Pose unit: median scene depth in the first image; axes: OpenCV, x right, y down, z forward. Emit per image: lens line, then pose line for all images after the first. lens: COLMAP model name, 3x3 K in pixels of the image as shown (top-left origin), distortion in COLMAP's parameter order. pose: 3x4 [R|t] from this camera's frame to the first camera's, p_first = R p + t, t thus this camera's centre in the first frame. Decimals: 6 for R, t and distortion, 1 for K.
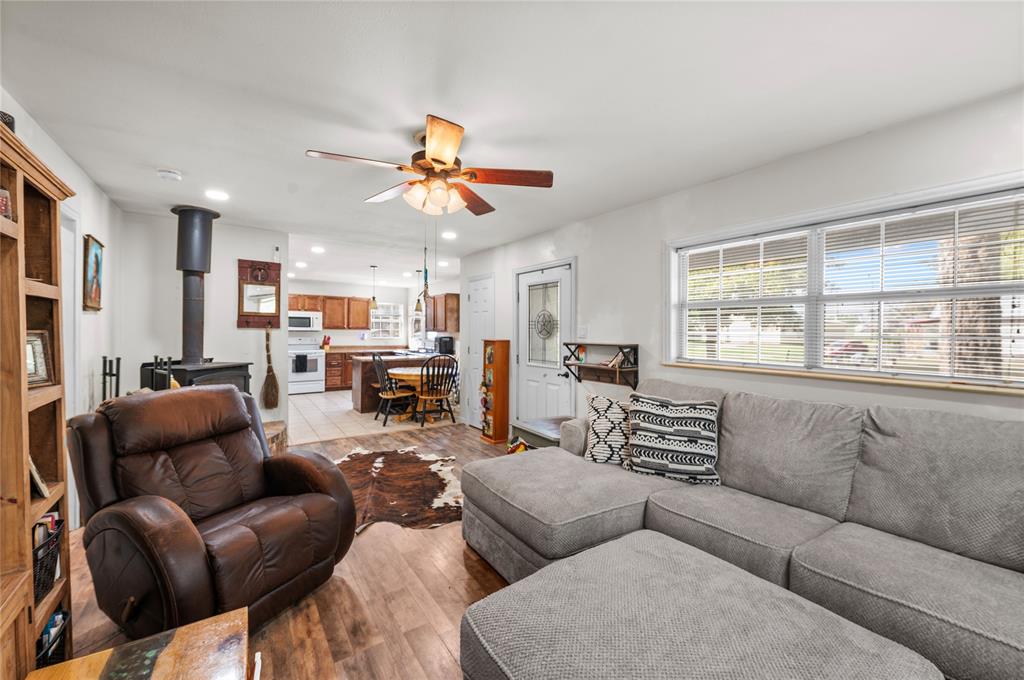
lens RADIAL K [[406.1, 0, 514.4], [0, 406.1, 333.6], [0, 0, 1]] dist [0.001999, 0.000100]
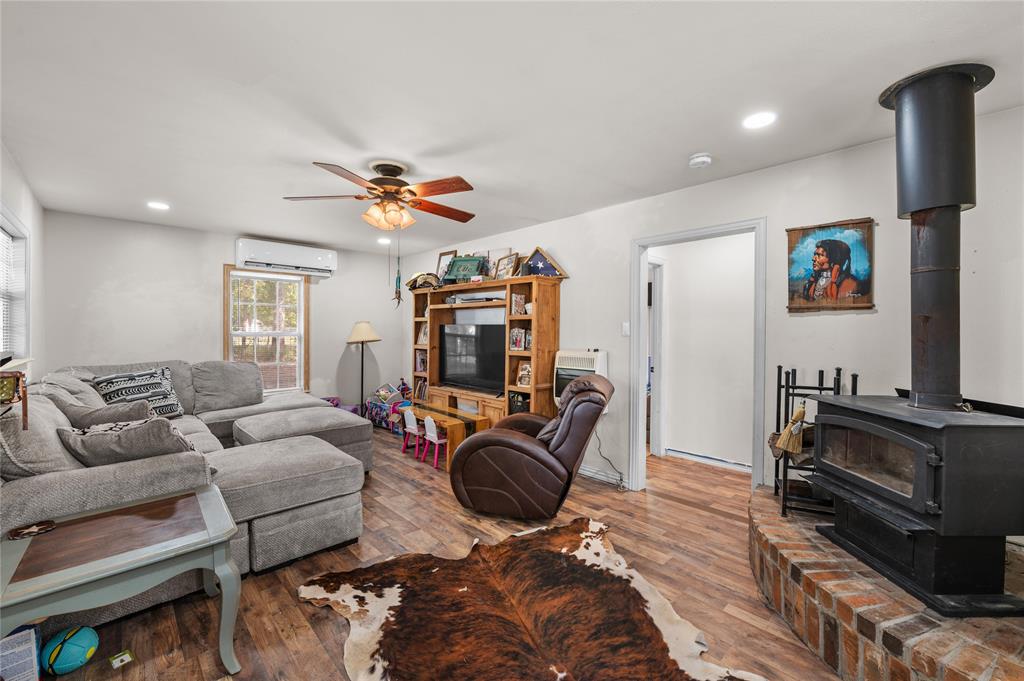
lens RADIAL K [[406.1, 0, 514.4], [0, 406.1, 334.1], [0, 0, 1]] dist [0.001999, 0.000100]
pose [[-0.986923, -0.015500, -0.160448, -0.097337], [-0.017729, 0.999765, 0.012470, -0.004911], [0.160217, 0.015152, -0.986965, 0.602317]]
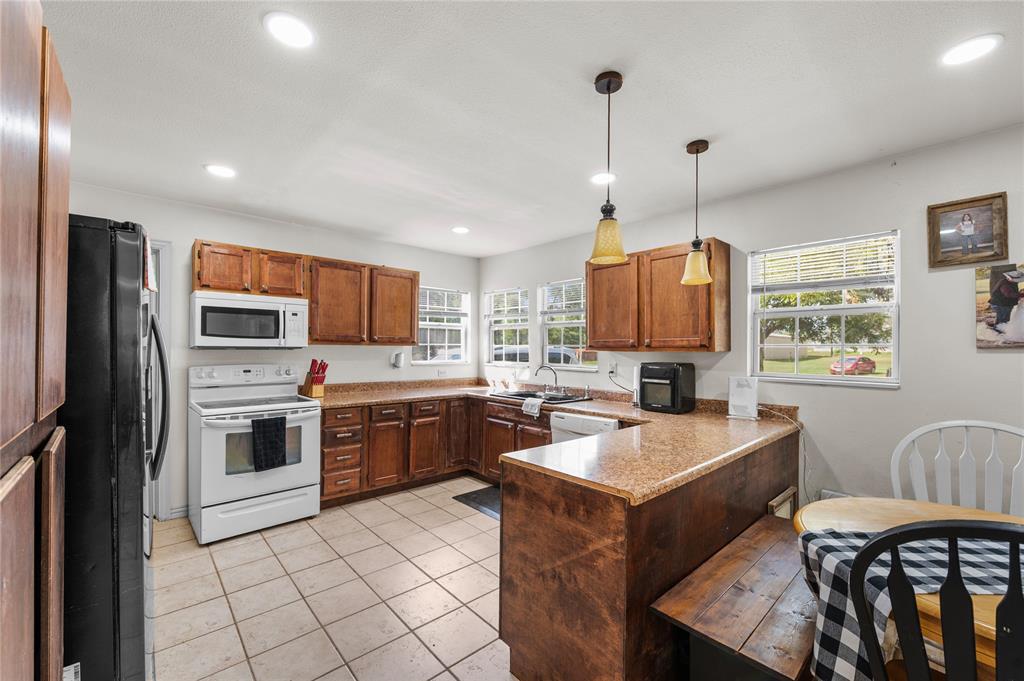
lens RADIAL K [[407.9, 0, 509.1], [0, 407.9, 343.4], [0, 0, 1]] dist [-0.001786, -0.000211]
pose [[0.992073, -0.000140, 0.125664, -0.340191], [0.002037, 0.999886, -0.014966, -0.004832], [-0.125648, 0.015103, 0.991960, 0.606756]]
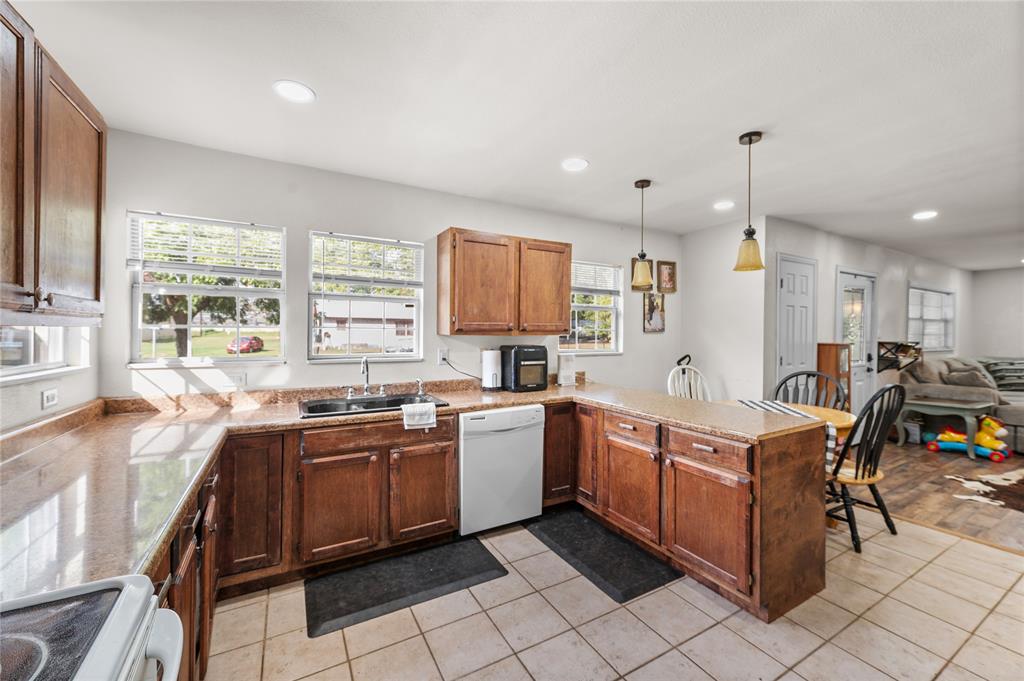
lens RADIAL K [[406.1, 0, 514.4], [0, 406.1, 334.1], [0, 0, 1]] dist [0.001999, 0.000100]
pose [[0.095662, -0.012672, 0.995333, -0.532852], [-0.000527, 0.999918, 0.012781, -0.008569], [-0.995414, -0.001748, 0.095647, 0.902943]]
